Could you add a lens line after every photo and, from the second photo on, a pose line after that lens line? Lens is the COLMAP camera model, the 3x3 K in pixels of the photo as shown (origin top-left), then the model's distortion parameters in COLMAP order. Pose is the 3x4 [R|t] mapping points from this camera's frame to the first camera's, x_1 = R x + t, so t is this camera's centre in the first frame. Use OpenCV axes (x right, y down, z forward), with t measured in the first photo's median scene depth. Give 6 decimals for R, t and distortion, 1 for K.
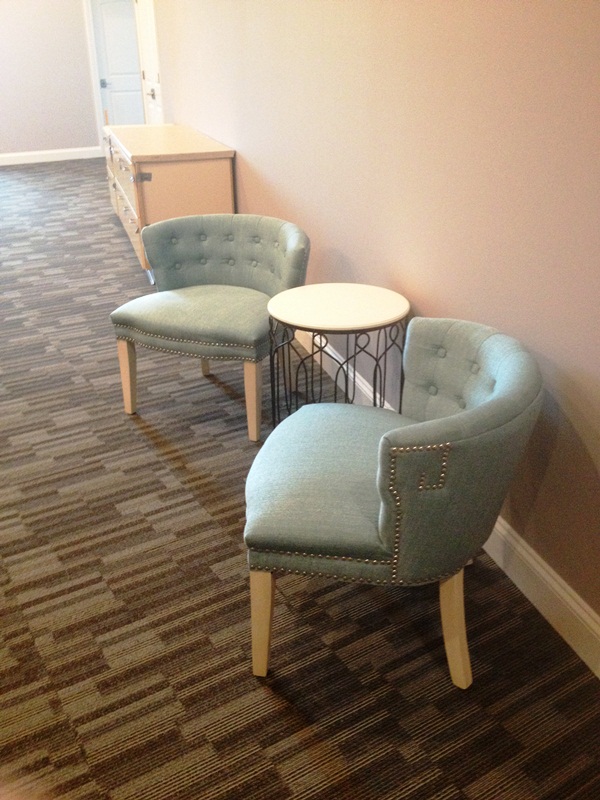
lens RADIAL K [[744.5, 0, 315.0], [0, 744.5, 404.2], [0, 0, 1]] dist [0.140135, -0.374084]
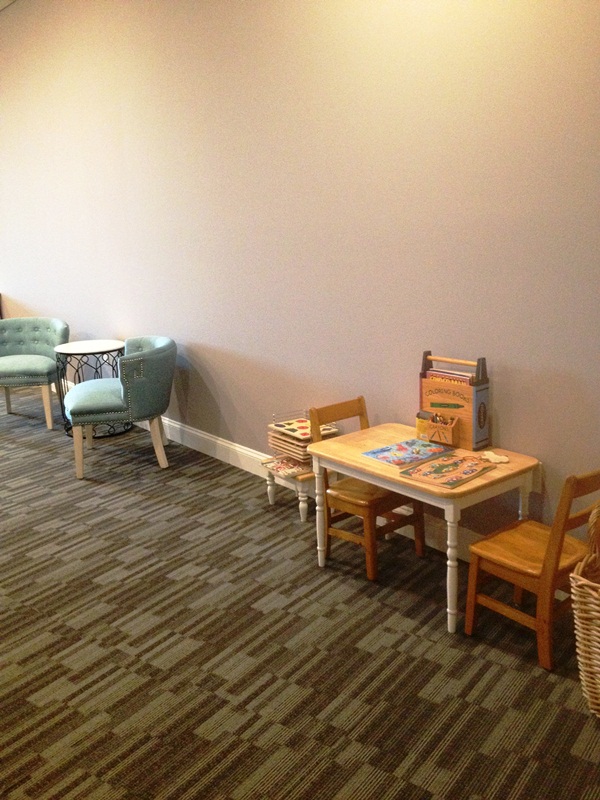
lens RADIAL K [[744.5, 0, 315.0], [0, 744.5, 404.2], [0, 0, 1]] dist [0.140135, -0.374084]
pose [[0.928958, -0.113940, 0.352213, -0.157991], [0.182000, 0.969095, -0.166524, 0.539100], [-0.322354, 0.218796, 0.920986, -1.219189]]
